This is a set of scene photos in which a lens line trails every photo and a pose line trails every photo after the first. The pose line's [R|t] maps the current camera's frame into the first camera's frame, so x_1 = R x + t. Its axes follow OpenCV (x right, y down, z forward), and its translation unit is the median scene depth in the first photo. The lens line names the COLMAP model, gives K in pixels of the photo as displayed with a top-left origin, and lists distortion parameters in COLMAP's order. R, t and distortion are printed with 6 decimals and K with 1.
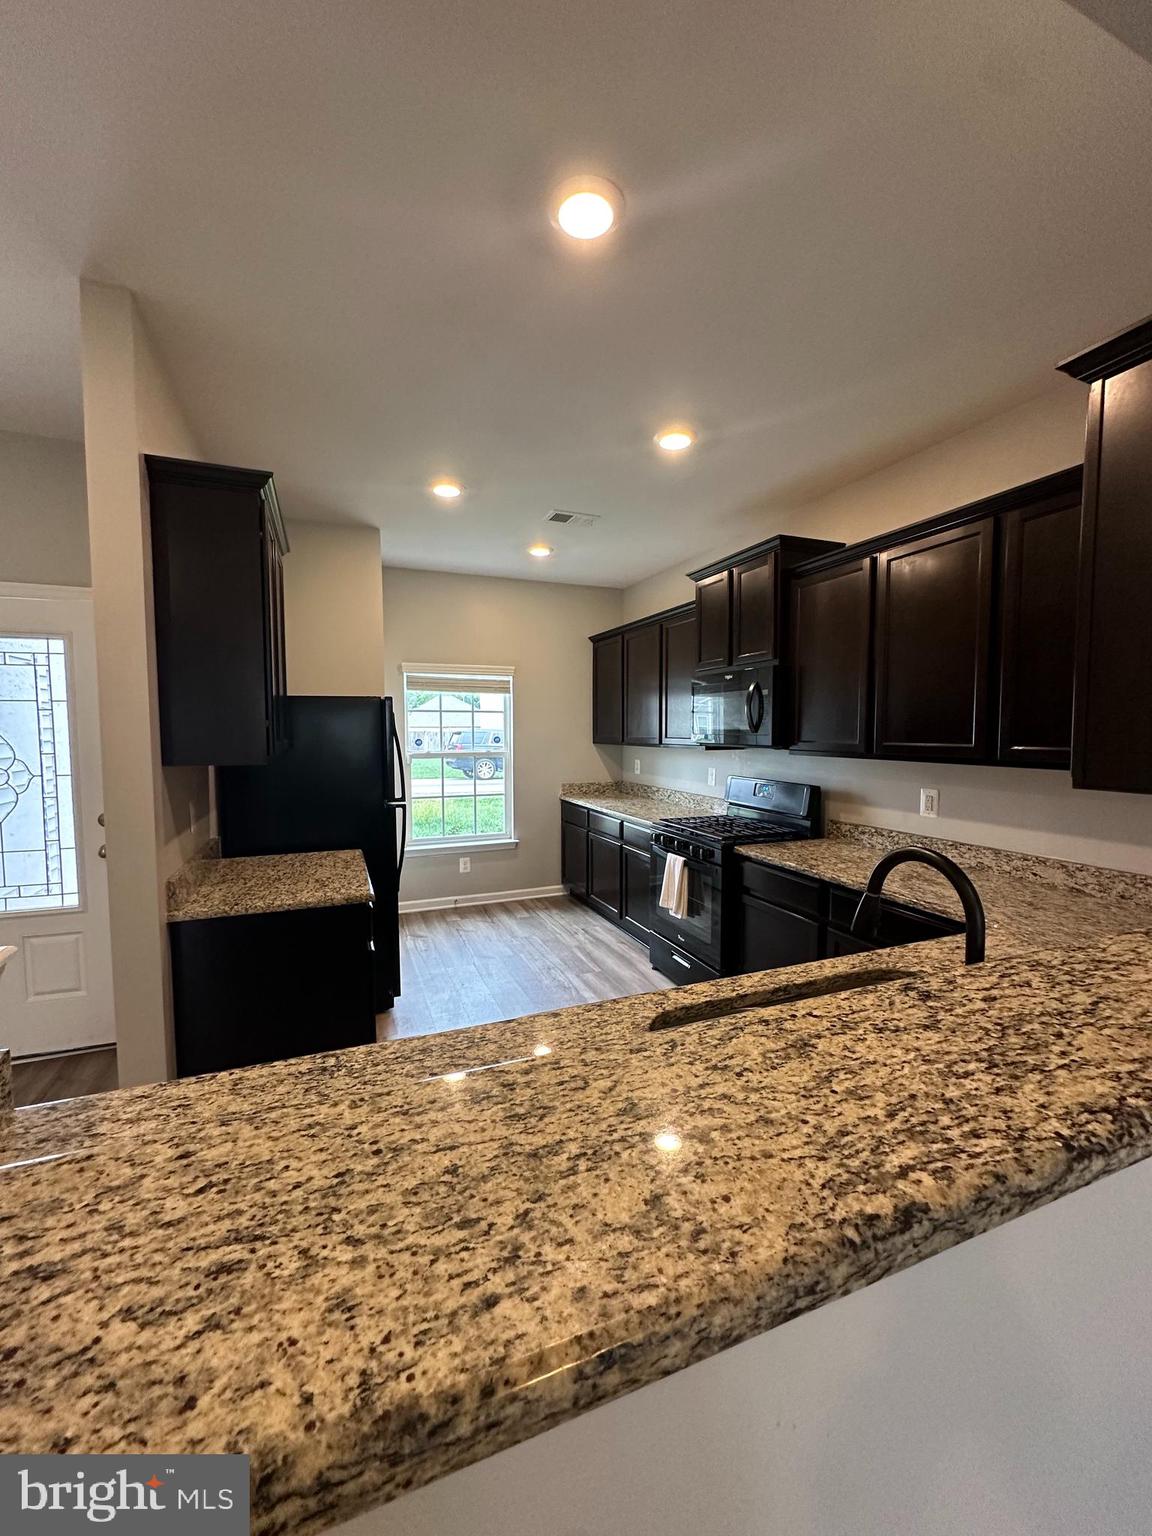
lens RADIAL K [[609.0, 0, 576.0], [0, 609.0, 768.0], [0, 0, 1]] dist [-0.002540, -0.000198]
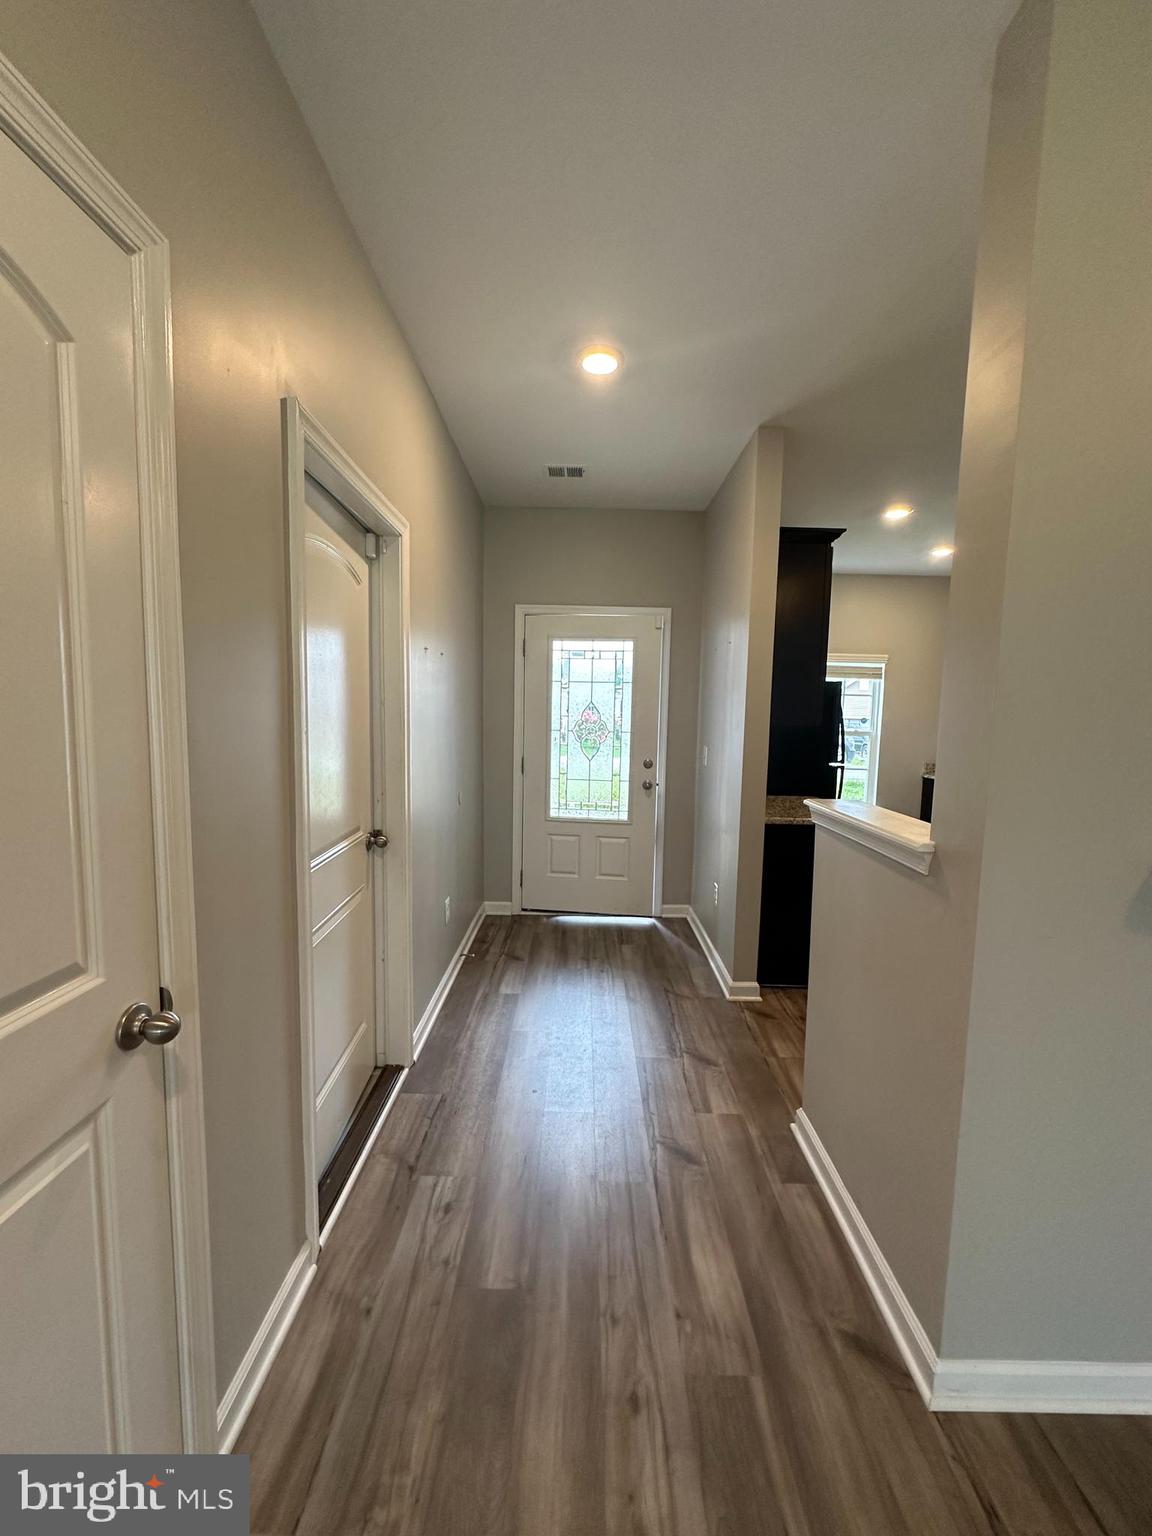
lens RADIAL K [[615.7, 0, 587.0], [0, 615.7, 769.8], [0, 0, 1]] dist [0.000083, 0.000073]
pose [[0.930665, 0.058309, -0.361197, -0.293793], [-0.048724, 0.998178, 0.035594, 0.043964], [0.362614, -0.015527, 0.931810, -0.364553]]
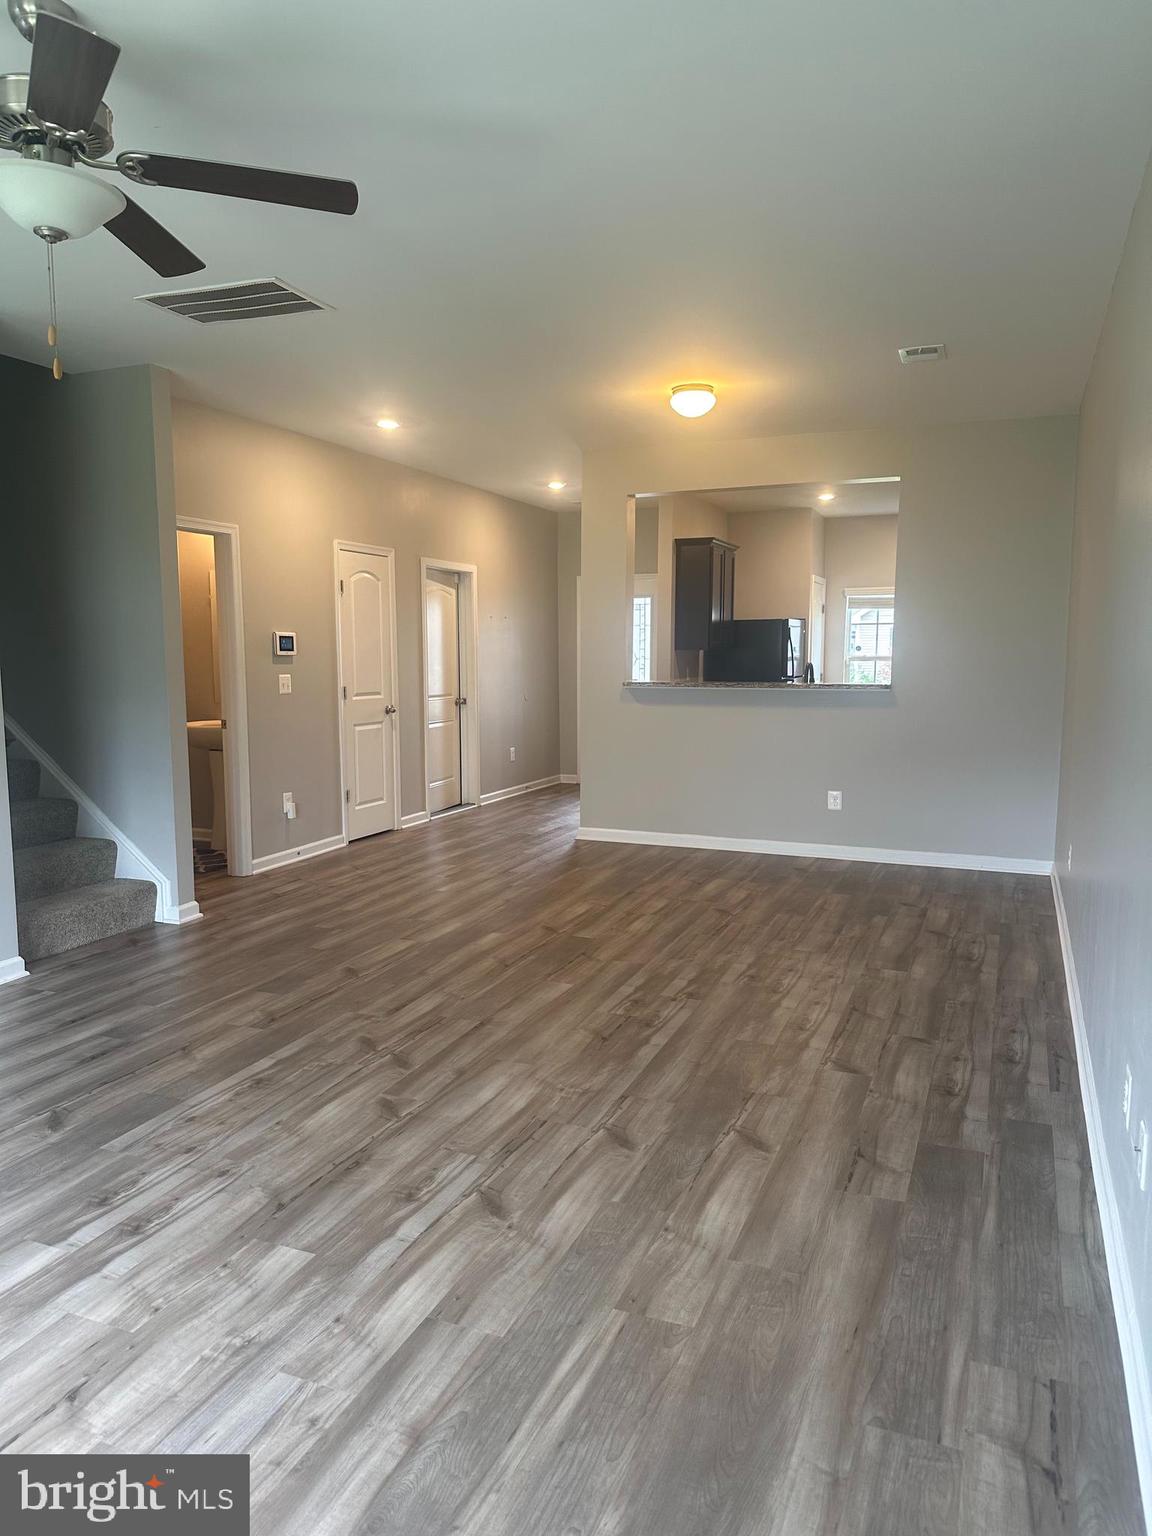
lens RADIAL K [[1079.3, 0, 576.0], [0, 1079.3, 768.0], [0, 0, 1]] dist [0.000024, 0.000010]
pose [[0.719900, 0.082520, -0.689155, 1.345851], [-0.042091, 0.996270, 0.075324, 0.103542], [0.692800, -0.025219, 0.720688, -1.591752]]
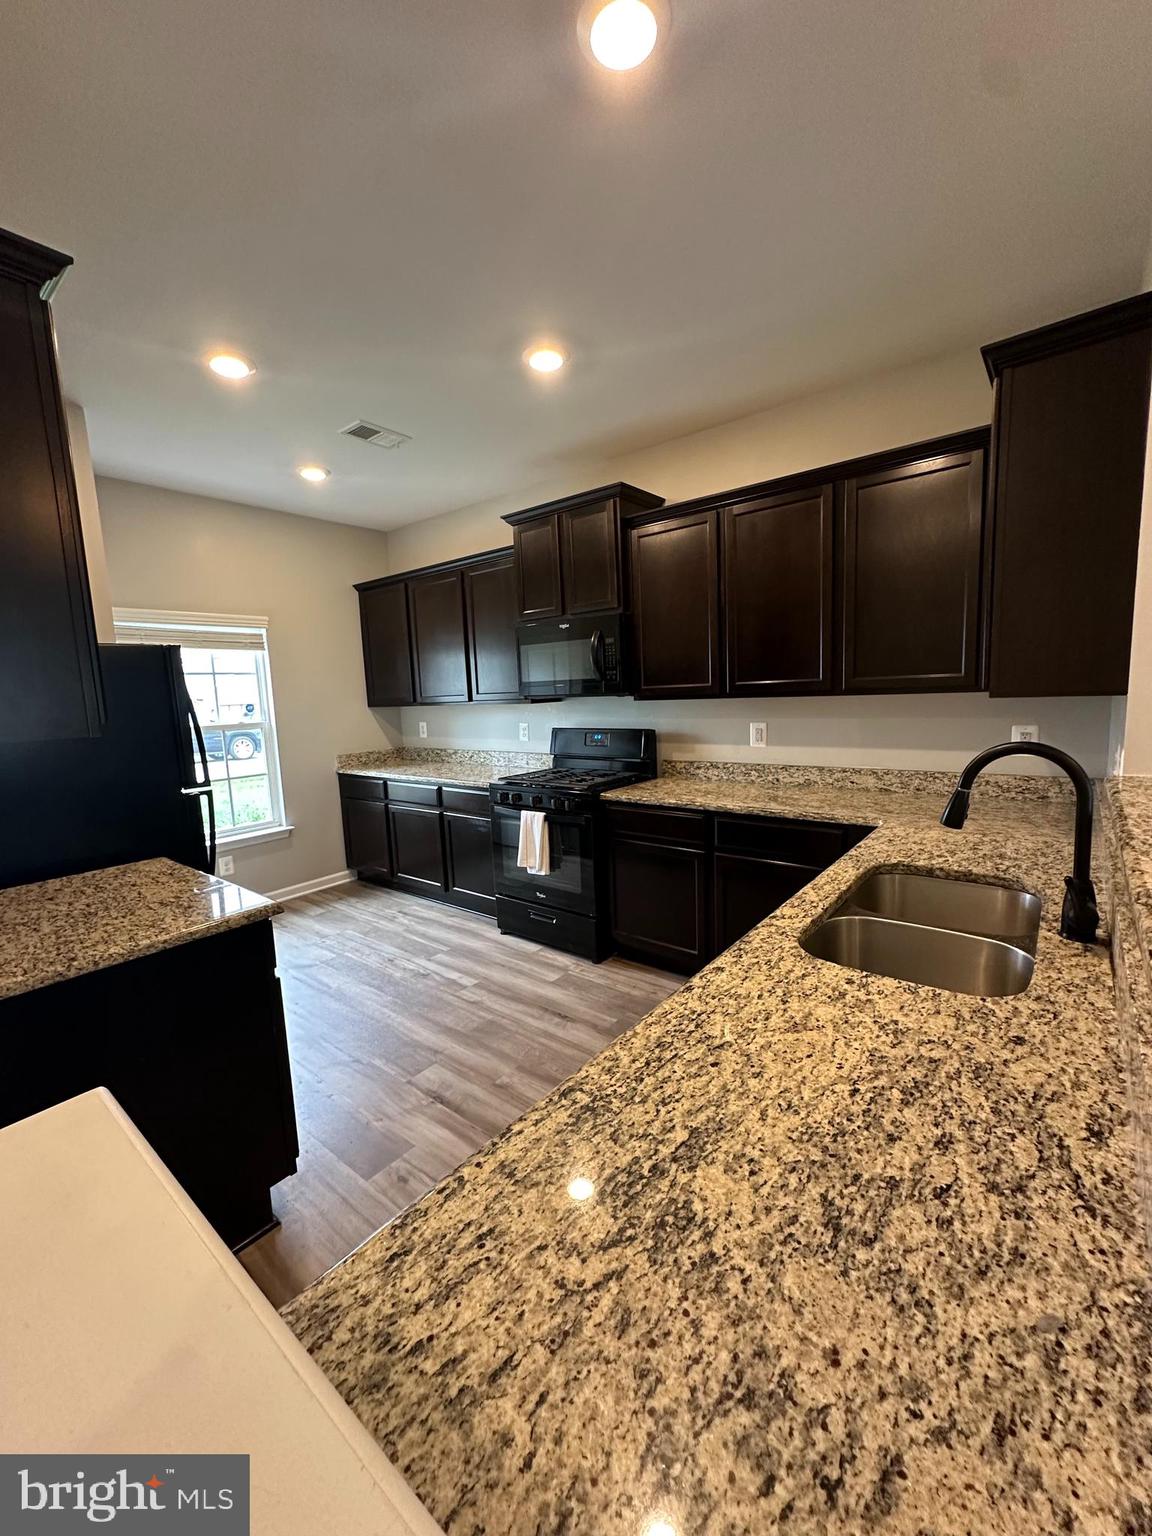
lens RADIAL K [[611.0, 0, 576.0], [0, 611.0, 768.0], [0, 0, 1]] dist [-0.003684, -0.000144]
pose [[0.873237, -0.096501, 0.477645, -0.227590], [0.071616, 0.994967, 0.070089, 0.011269], [-0.482005, -0.026997, 0.875753, 0.116663]]
